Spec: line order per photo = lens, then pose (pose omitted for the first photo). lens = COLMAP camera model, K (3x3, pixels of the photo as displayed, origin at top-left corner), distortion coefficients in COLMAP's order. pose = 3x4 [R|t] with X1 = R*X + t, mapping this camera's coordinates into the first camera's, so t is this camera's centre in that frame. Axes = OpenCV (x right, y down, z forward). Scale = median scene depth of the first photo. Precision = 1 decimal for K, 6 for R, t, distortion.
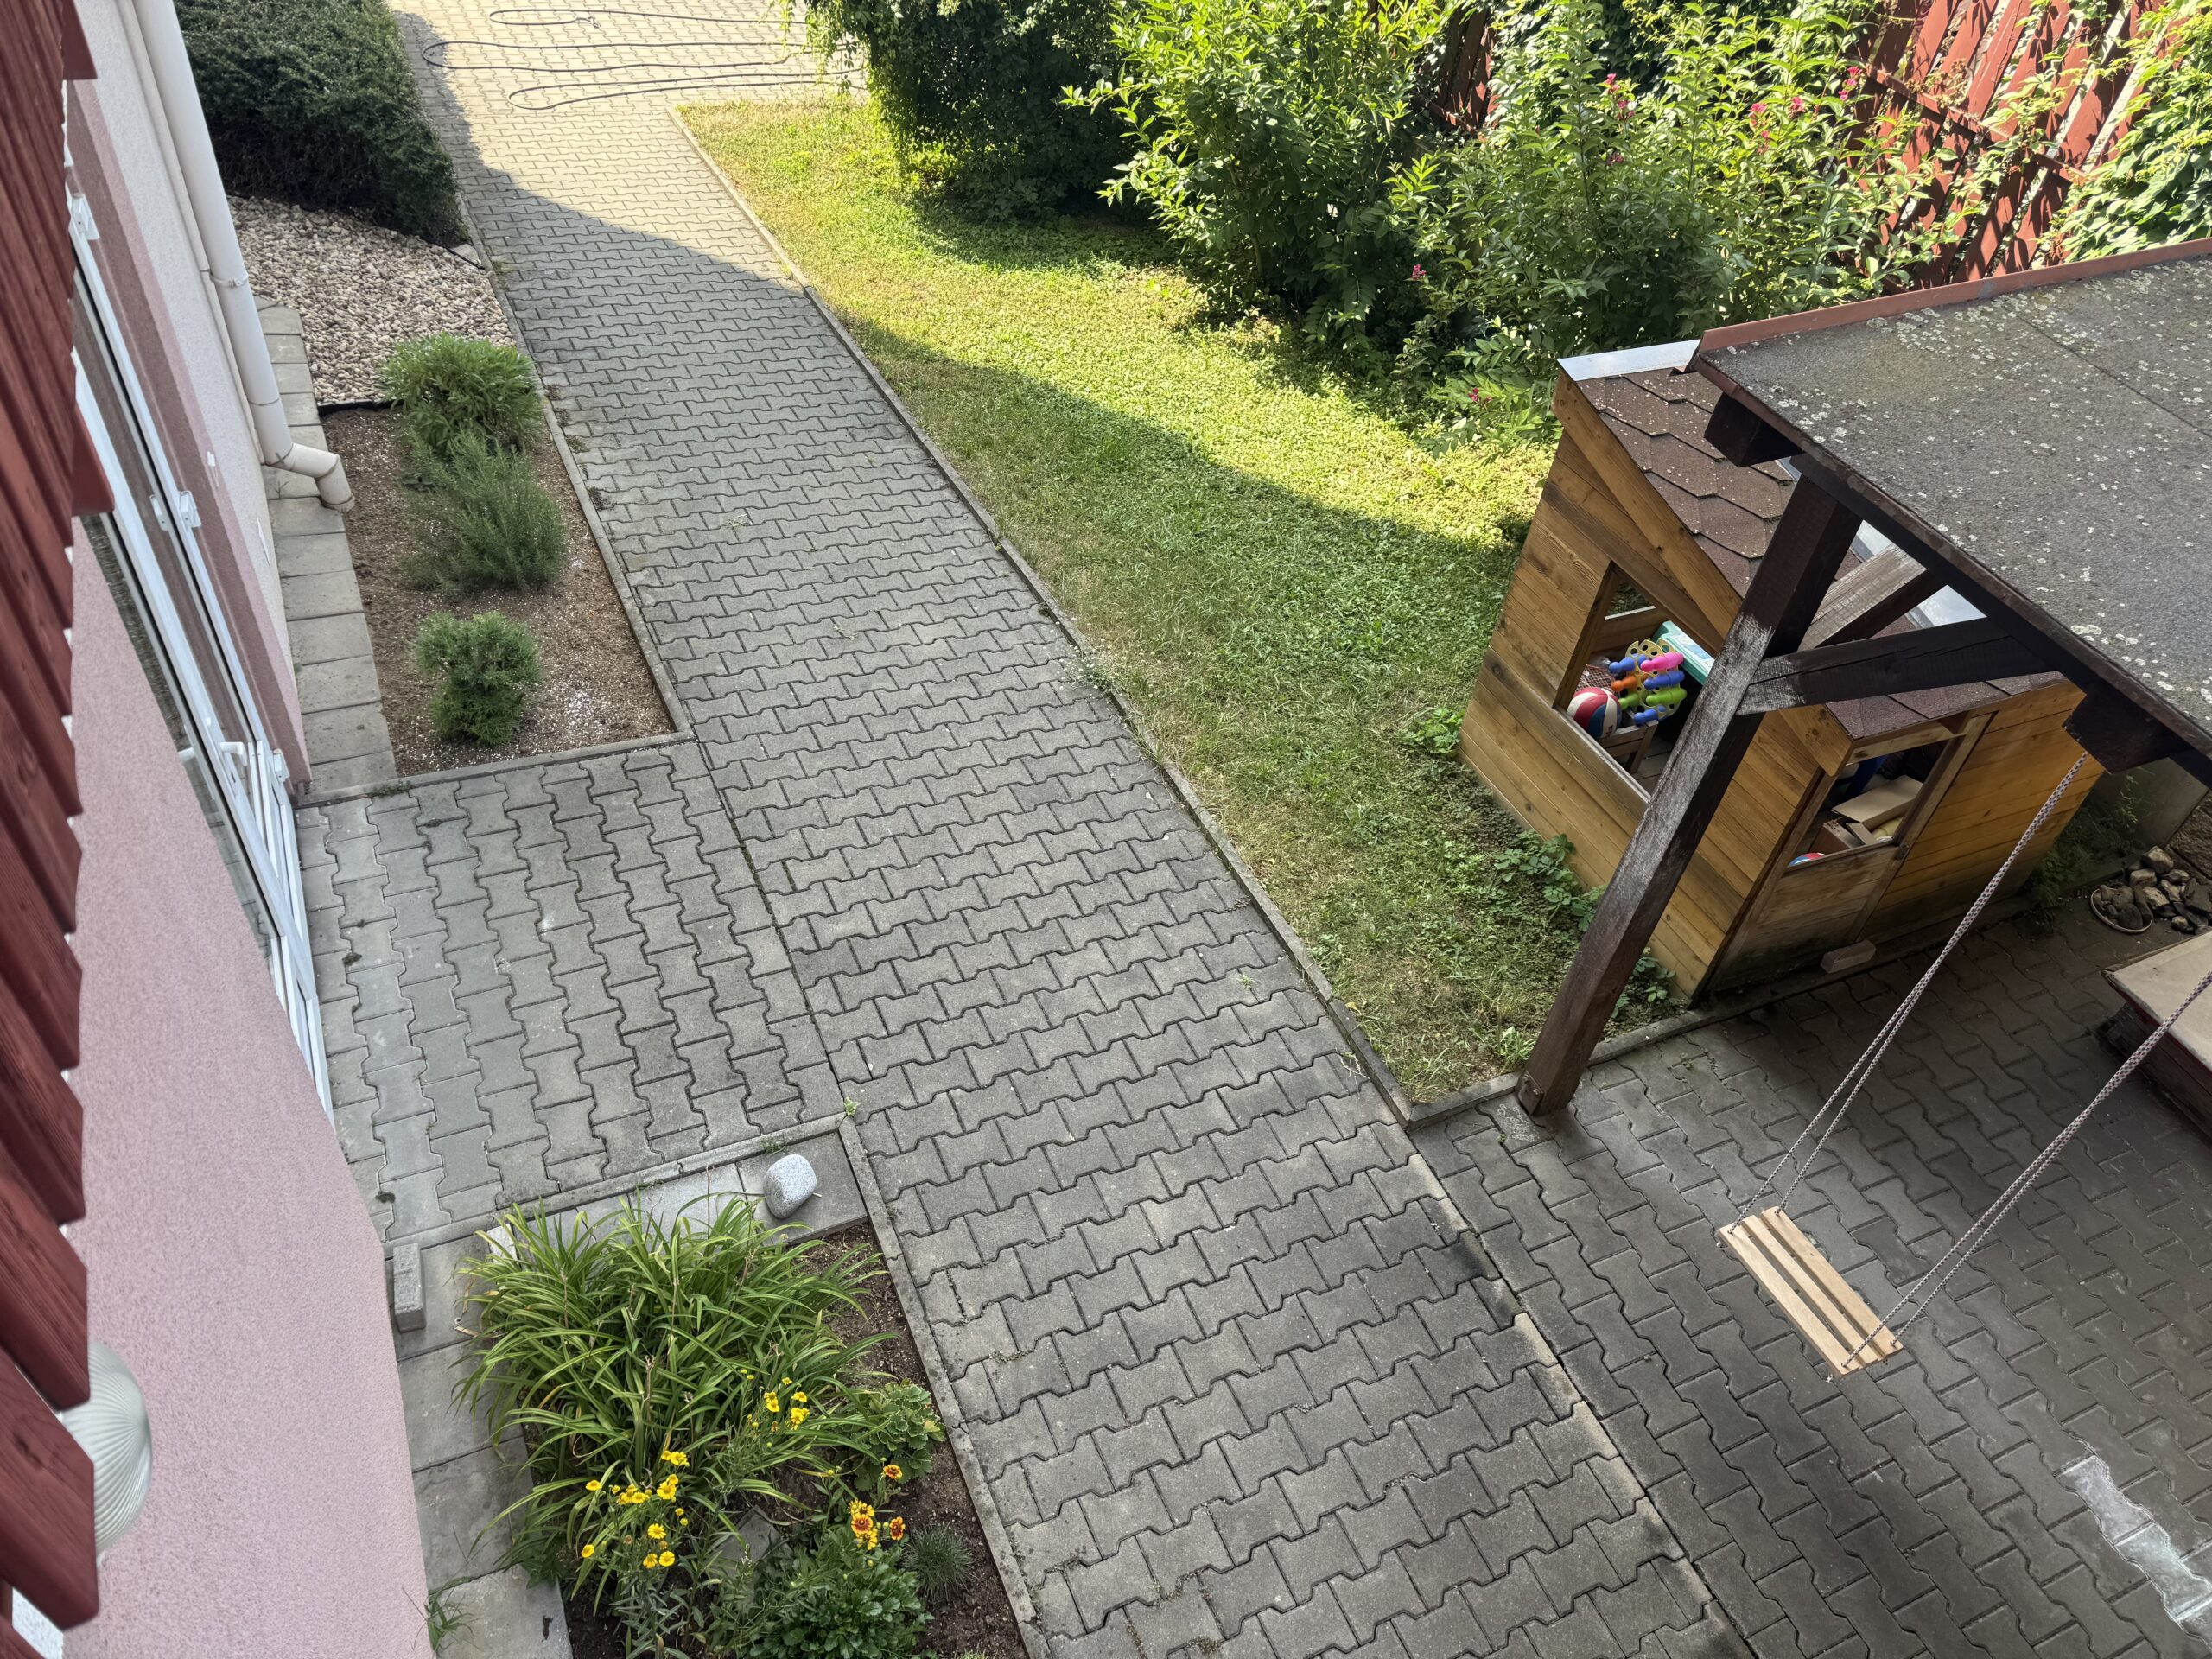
lens RADIAL K [[1565.2, 0, 1095.4], [0, 1565.2, 832.5], [0, 0, 1]] dist [0.034039, -0.014175]
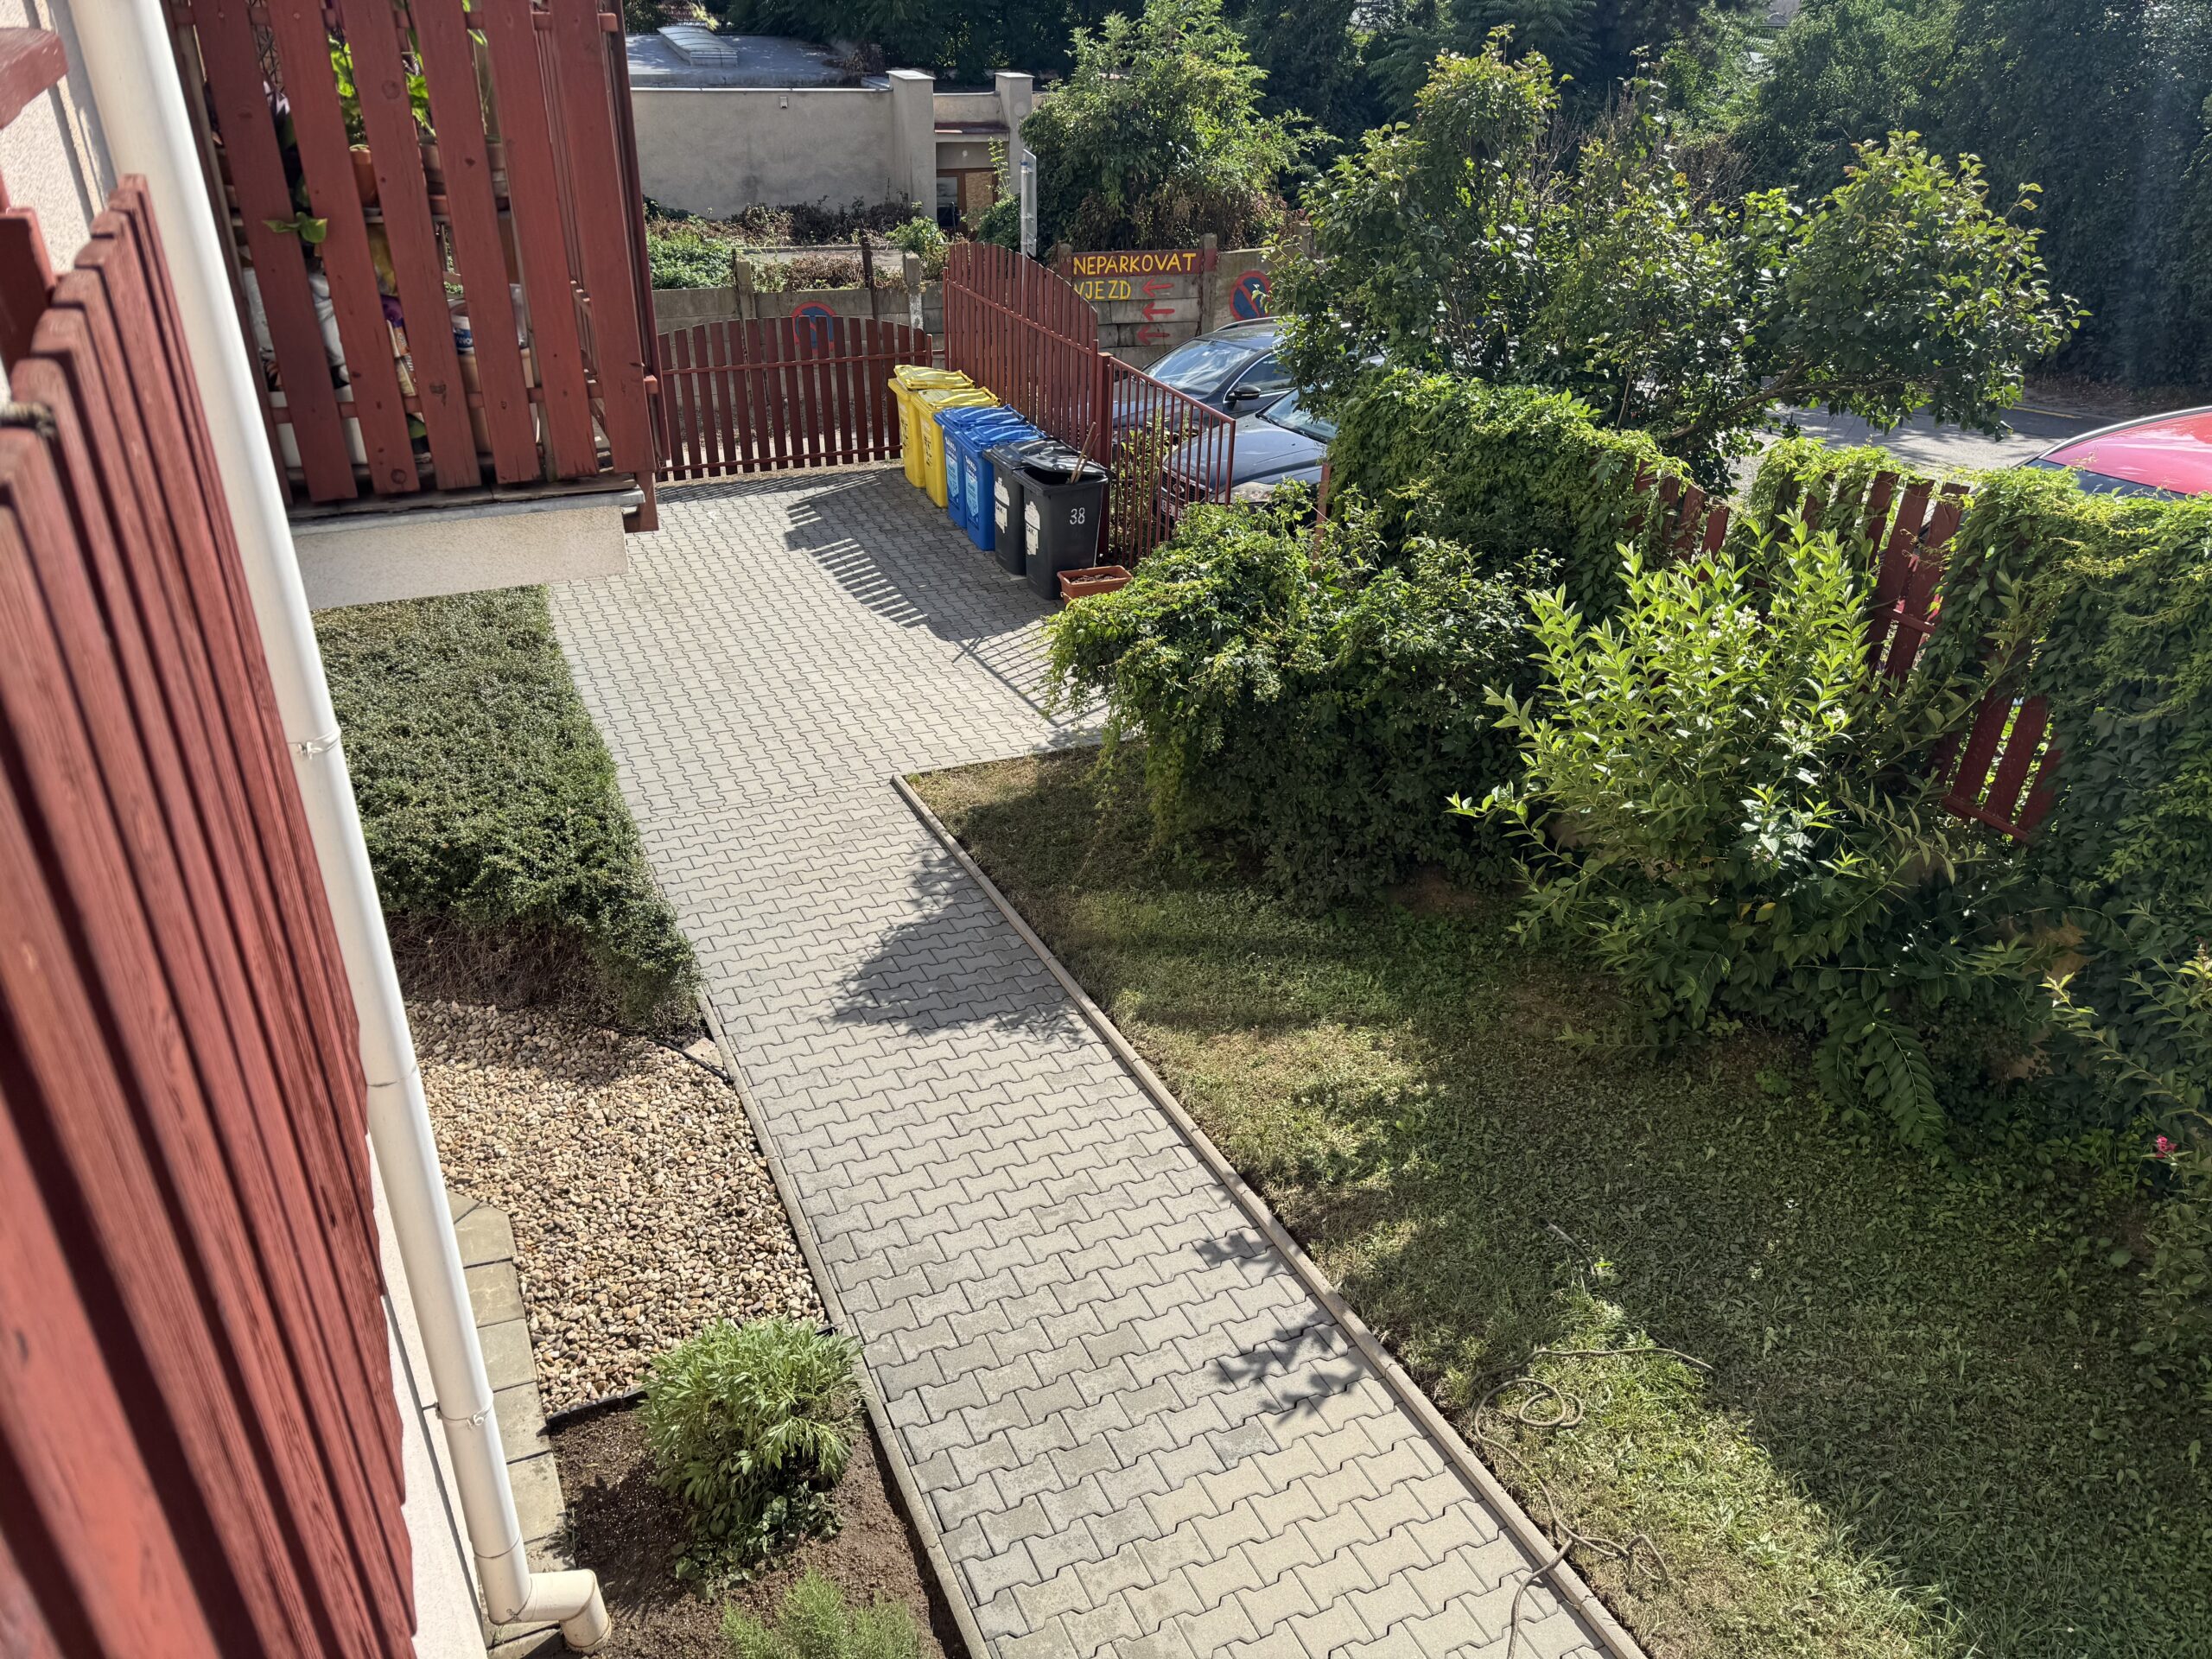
lens RADIAL K [[1565.2, 0, 1115.7], [0, 1565.2, 825.5], [0, 0, 1]] dist [0.034039, -0.014175]
pose [[0.997985, -0.061298, -0.016413, -0.179628], [0.056670, 0.977299, -0.204146, -0.313240], [0.028554, 0.202804, 0.978803, 0.226426]]
